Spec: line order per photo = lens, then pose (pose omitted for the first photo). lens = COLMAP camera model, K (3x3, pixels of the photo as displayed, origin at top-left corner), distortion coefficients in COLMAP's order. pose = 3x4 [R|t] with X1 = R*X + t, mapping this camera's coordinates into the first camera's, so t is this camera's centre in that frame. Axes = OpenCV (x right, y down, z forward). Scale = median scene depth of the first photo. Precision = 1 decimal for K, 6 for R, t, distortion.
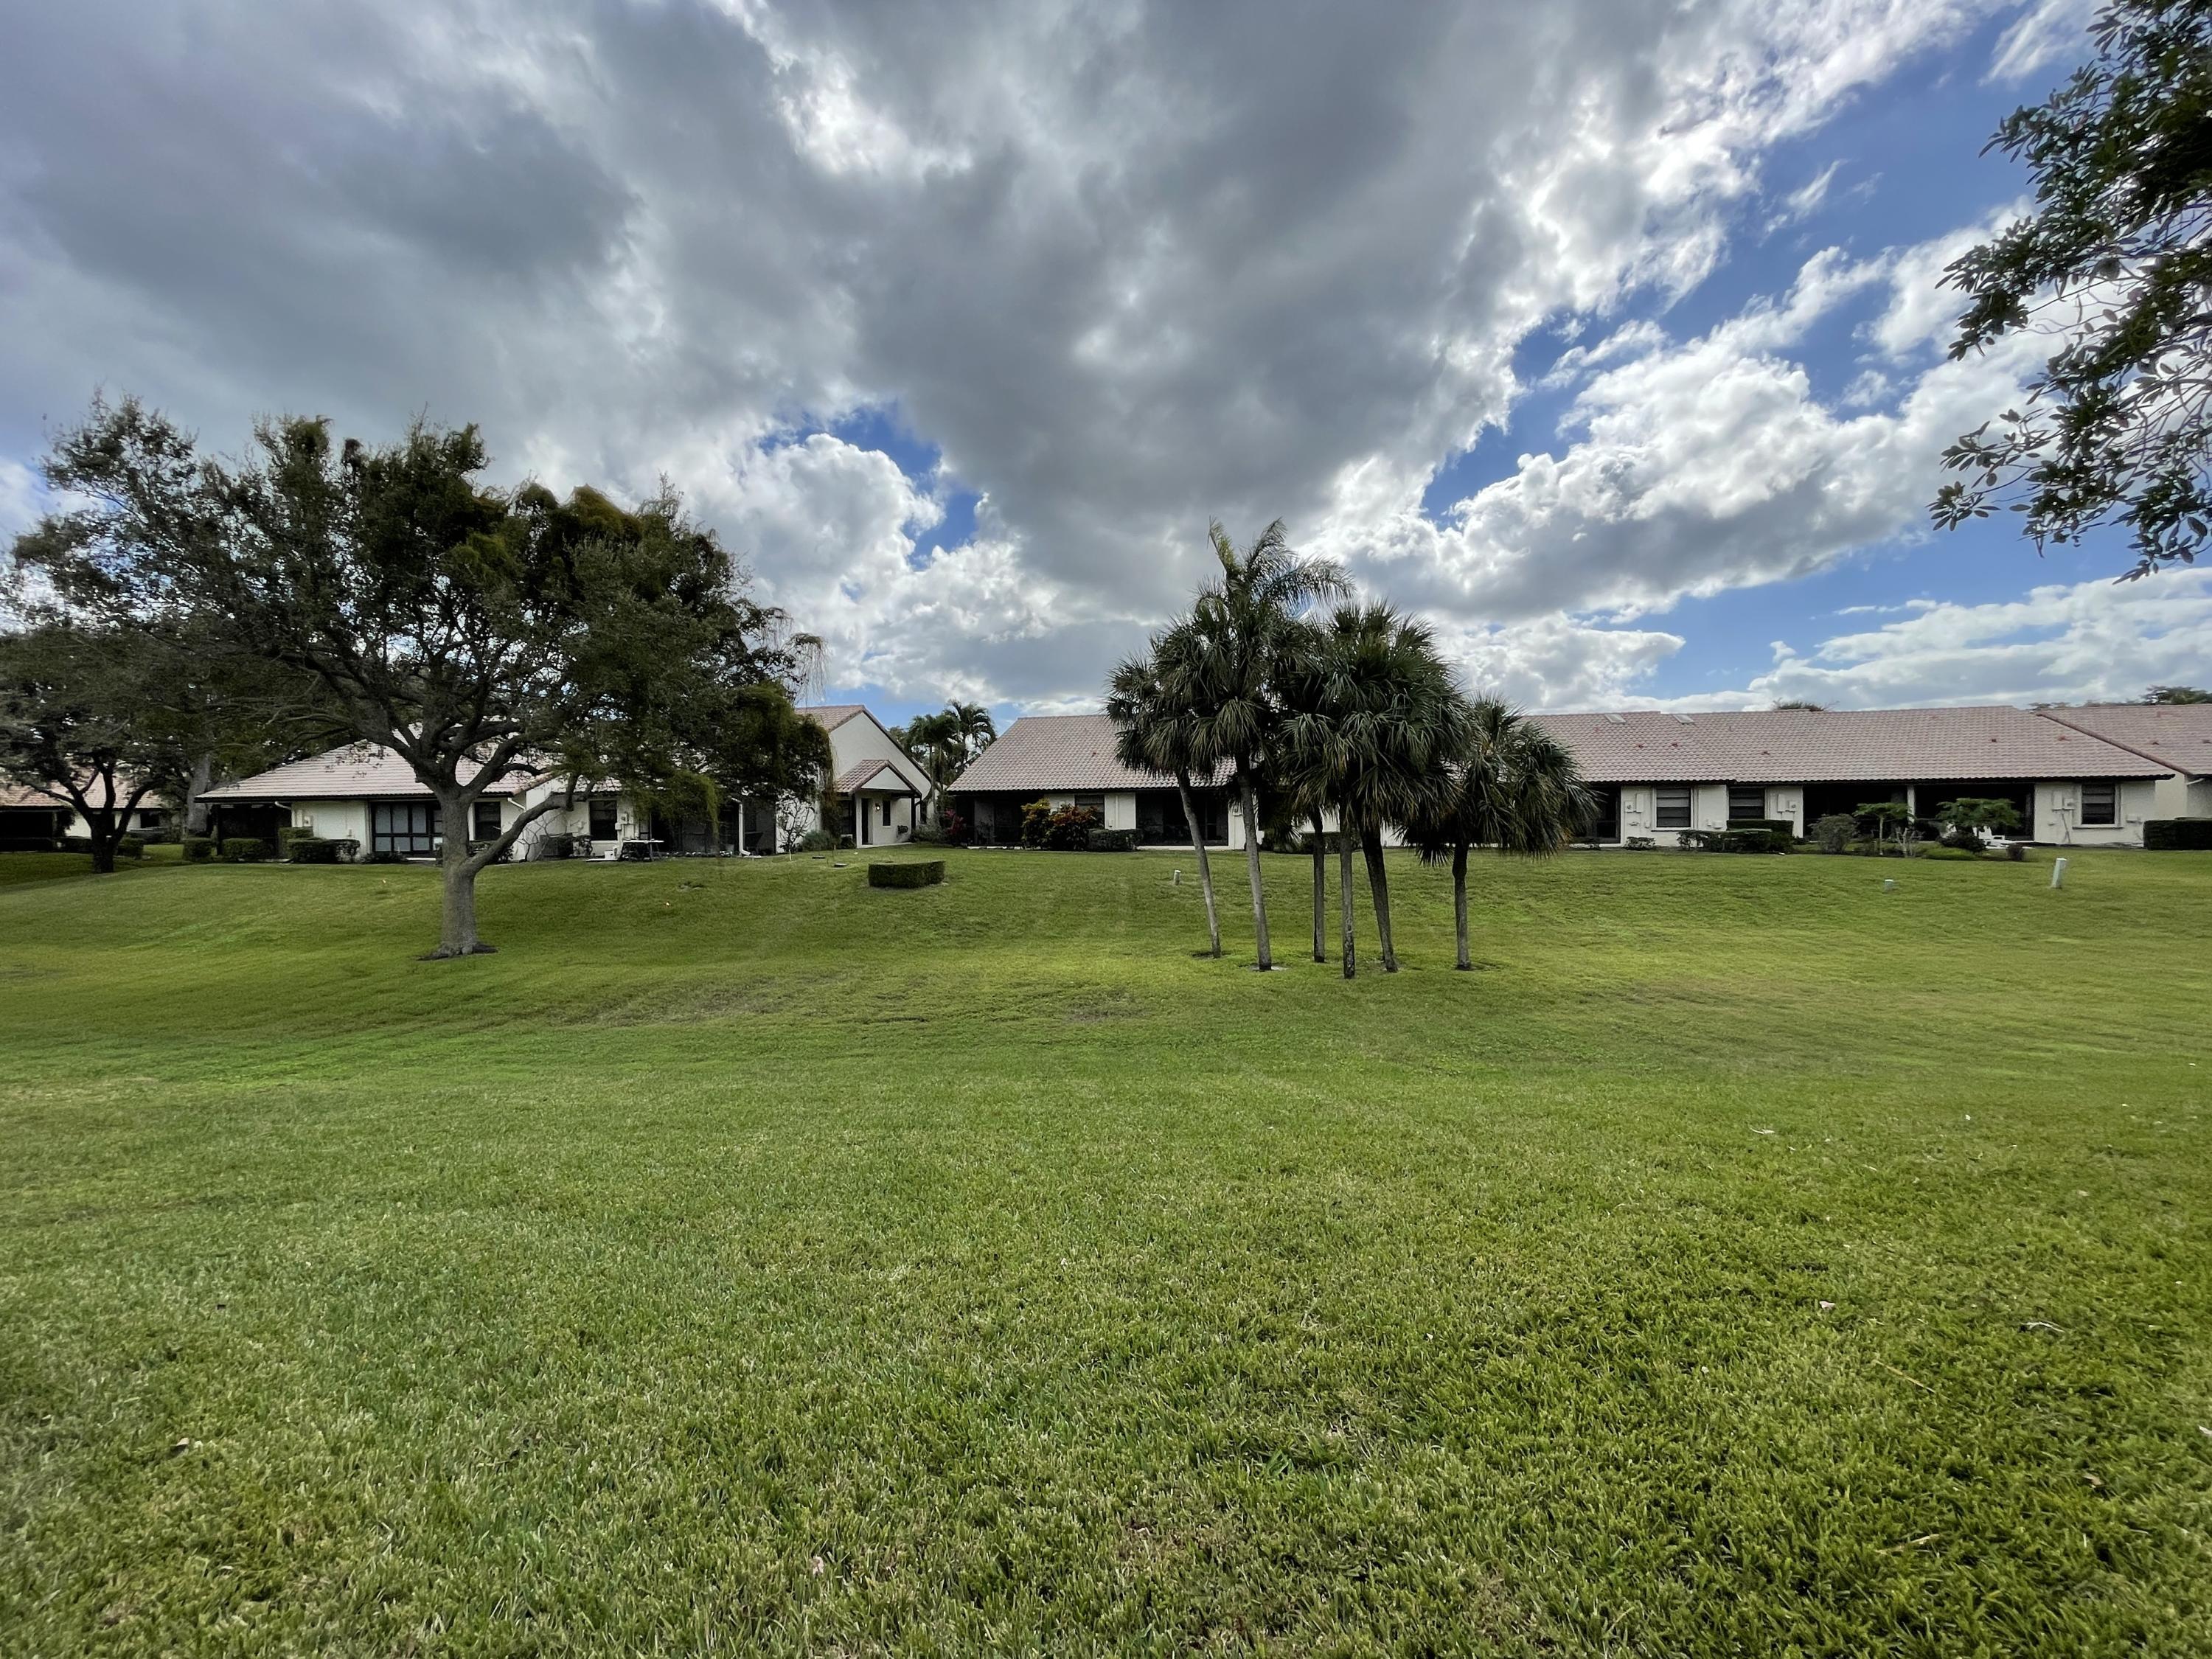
lens RADIAL K [[911.3, 0, 1097.5], [0, 911.3, 826.7], [0, 0, 1]] dist [0.000152, 0.000207]
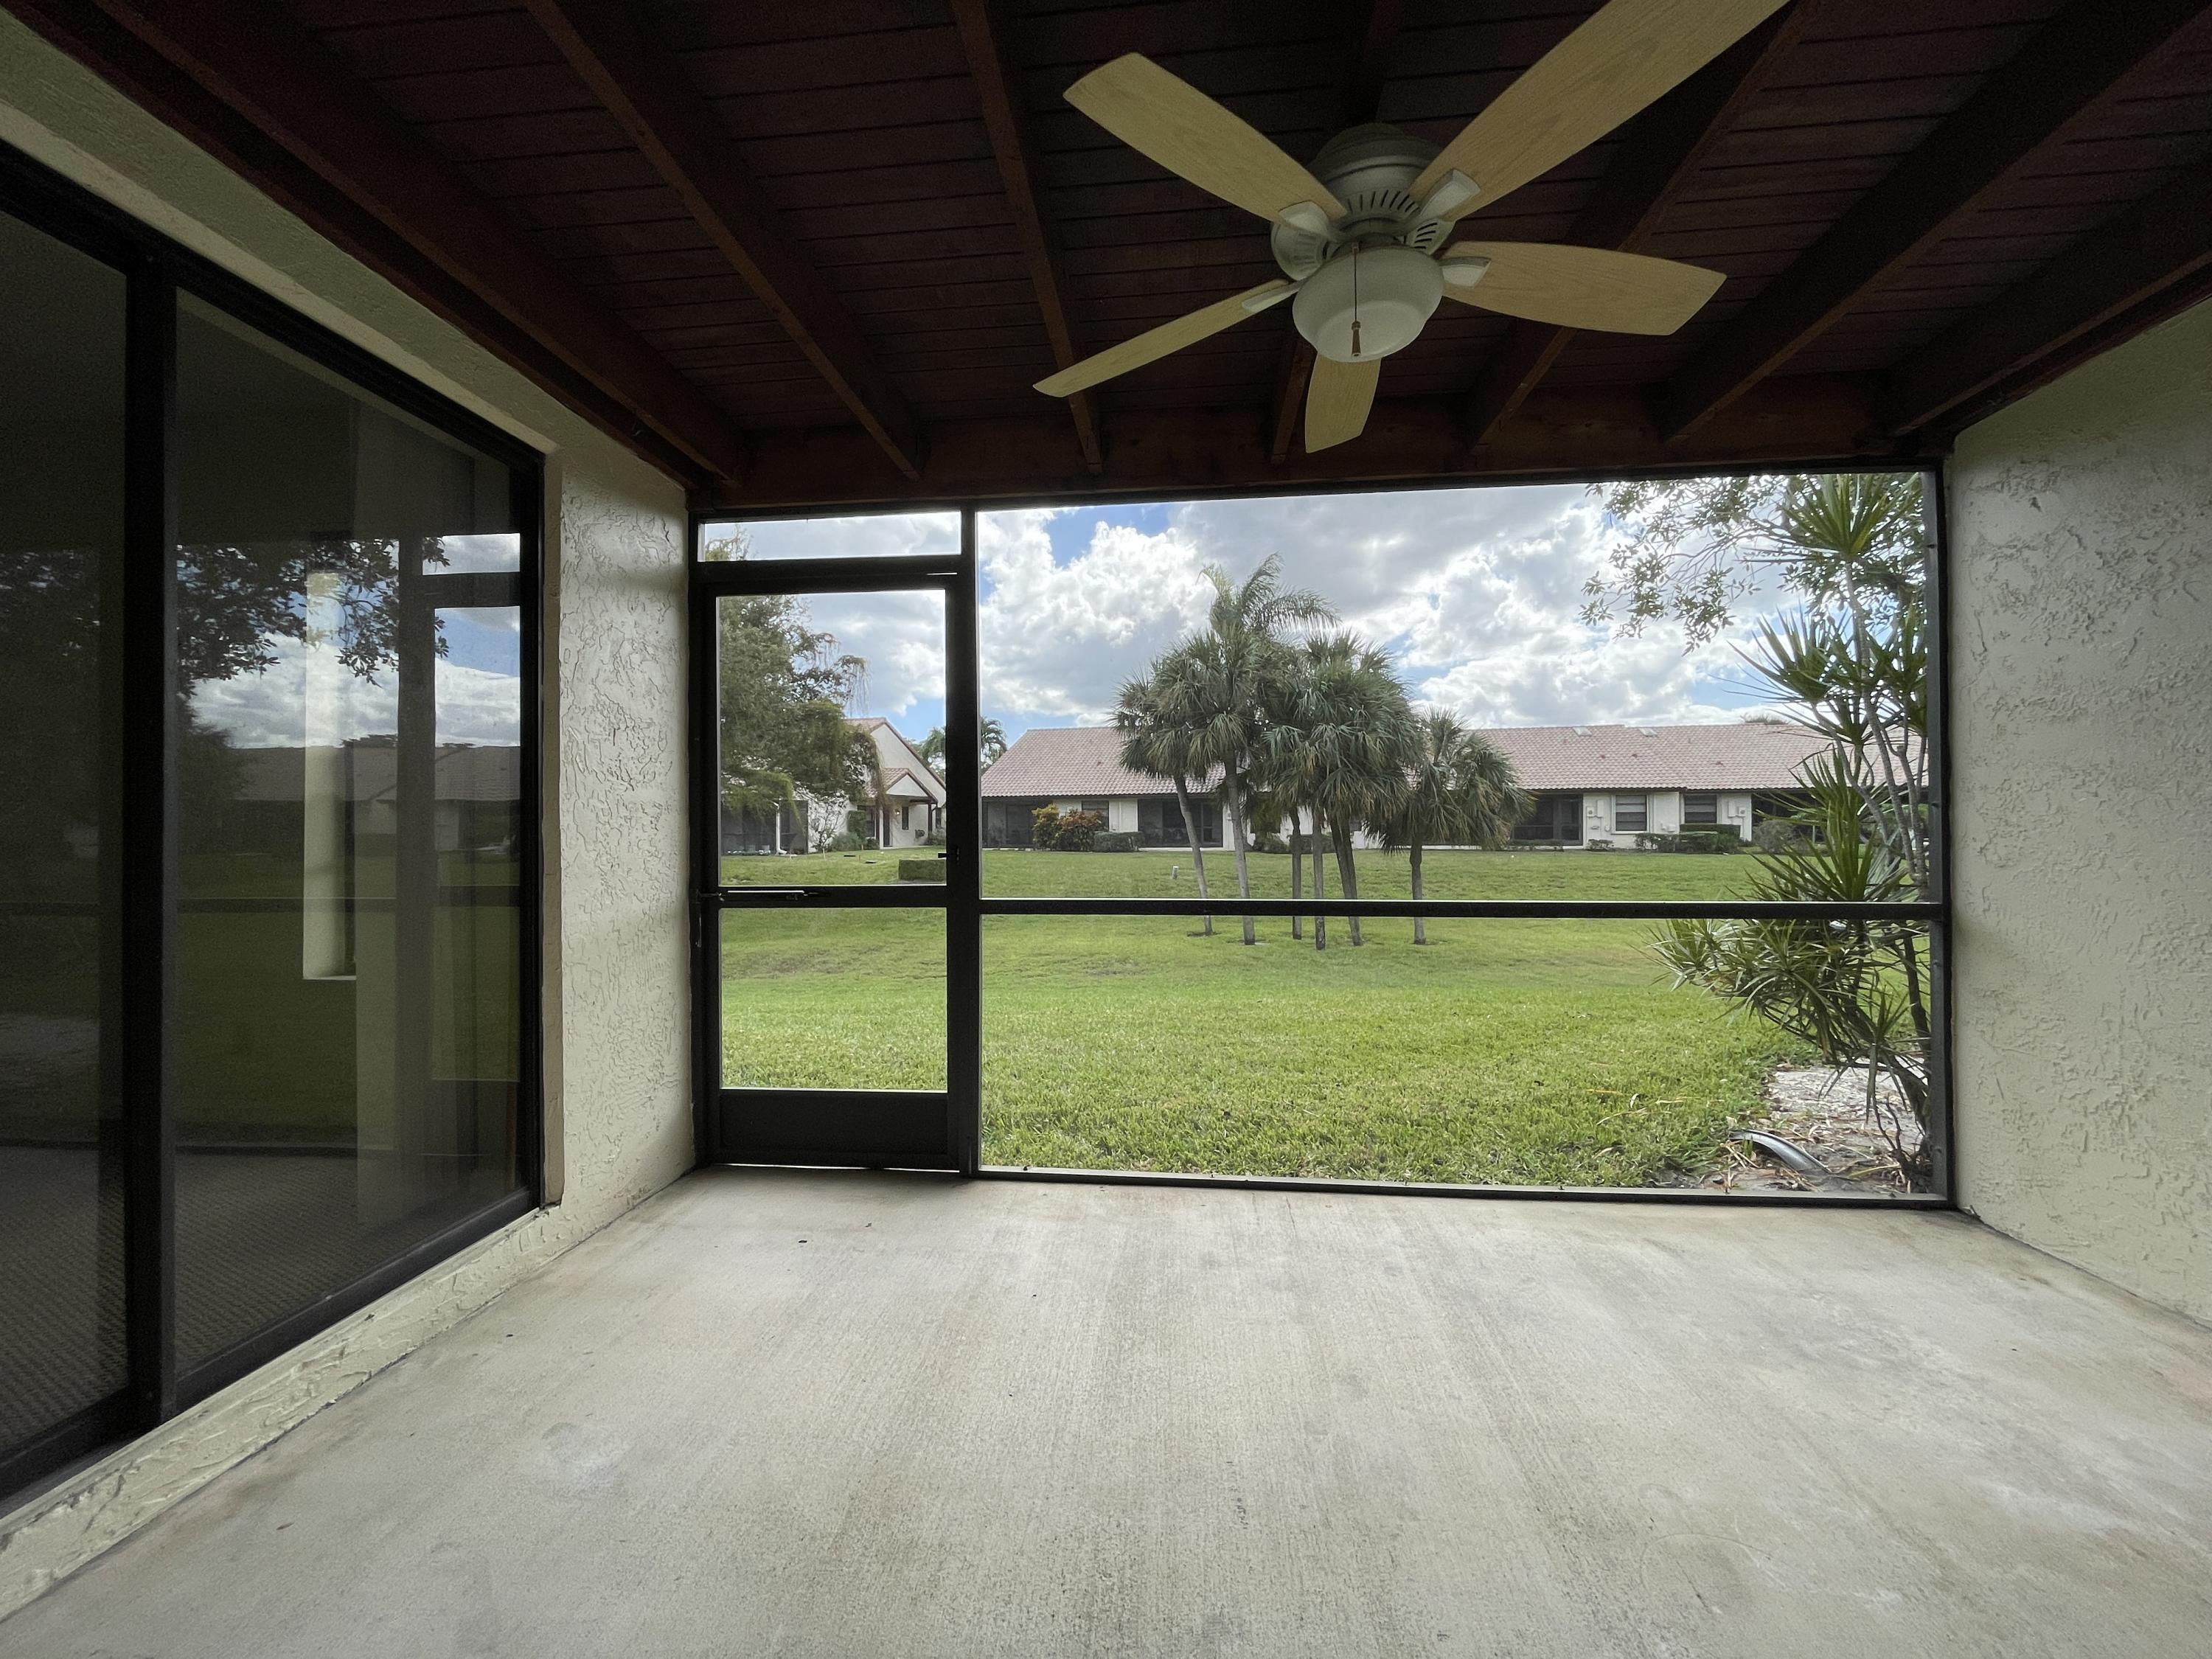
lens RADIAL K [[942.6, 0, 1078.8], [0, 942.6, 828.2], [0, 0, 1]] dist [0.001290, 0.000165]
pose [[0.999835, 0.003851, -0.017740, -0.010321], [-0.004141, 0.999858, -0.016344, 0.020782], [0.017675, 0.016414, 0.999709, -0.155765]]
